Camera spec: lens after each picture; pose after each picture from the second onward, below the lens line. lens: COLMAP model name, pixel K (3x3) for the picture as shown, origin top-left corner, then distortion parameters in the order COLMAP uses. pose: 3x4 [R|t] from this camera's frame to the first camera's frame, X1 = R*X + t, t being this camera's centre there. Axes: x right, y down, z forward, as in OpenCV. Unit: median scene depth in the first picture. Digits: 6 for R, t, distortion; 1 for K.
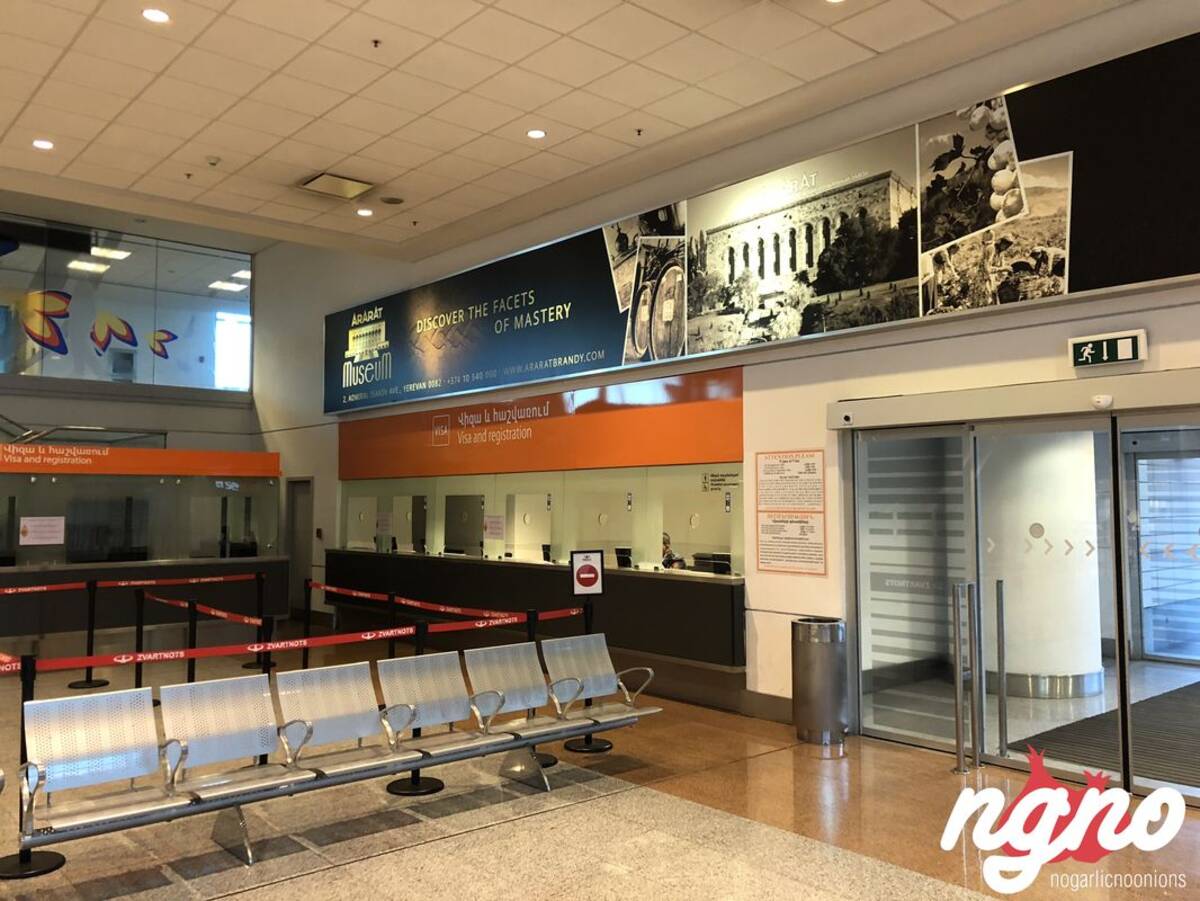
lens RADIAL K [[972.4, 0, 599.0], [0, 972.4, 448.1], [0, 0, 1]] dist [-0.039757, -0.019333]
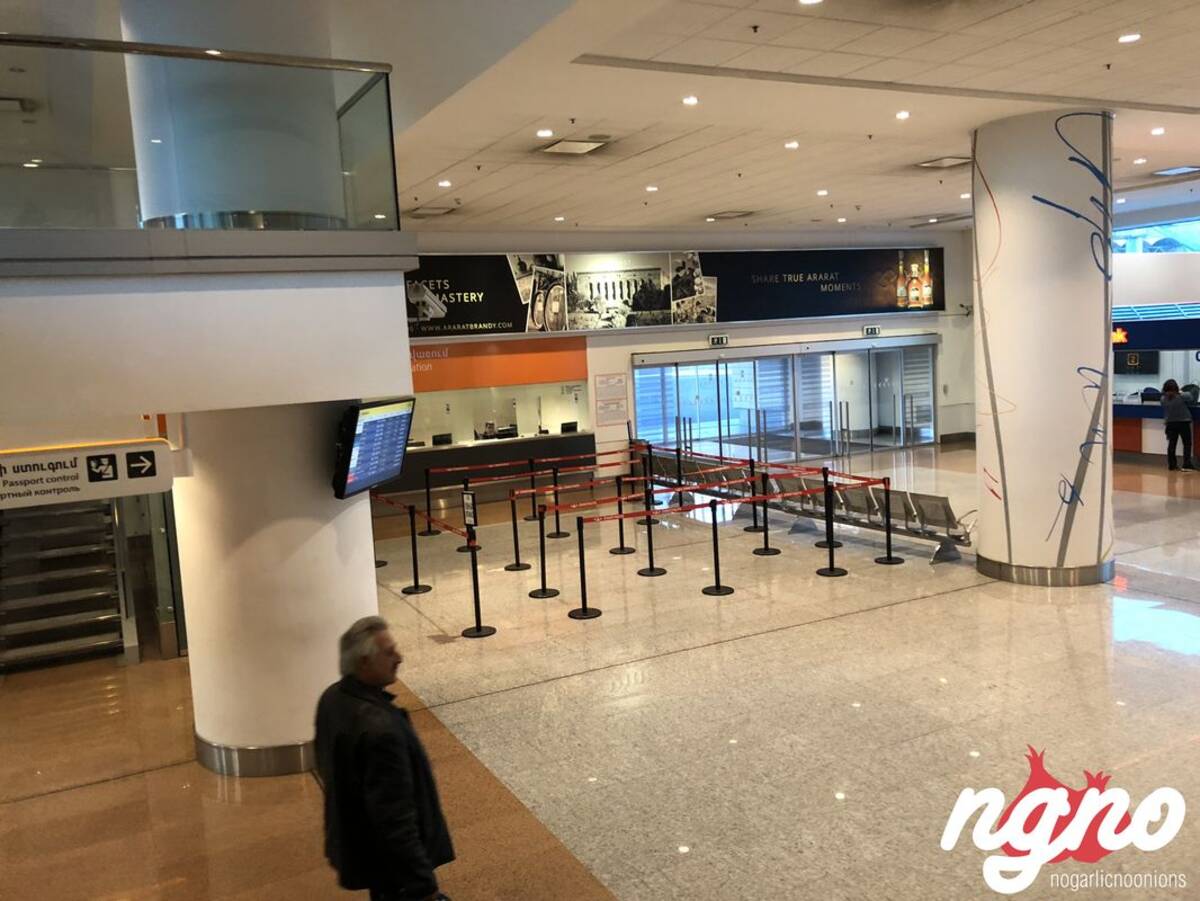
lens RADIAL K [[972.4, 0, 599.4], [0, 972.4, 449.6], [0, 0, 1]] dist [-0.039757, -0.019333]
pose [[0.241209, -0.112223, 0.963963, -2.113617], [0.000509, 0.993306, 0.115511, -0.087921], [-0.970473, -0.027372, 0.239652, 0.453538]]
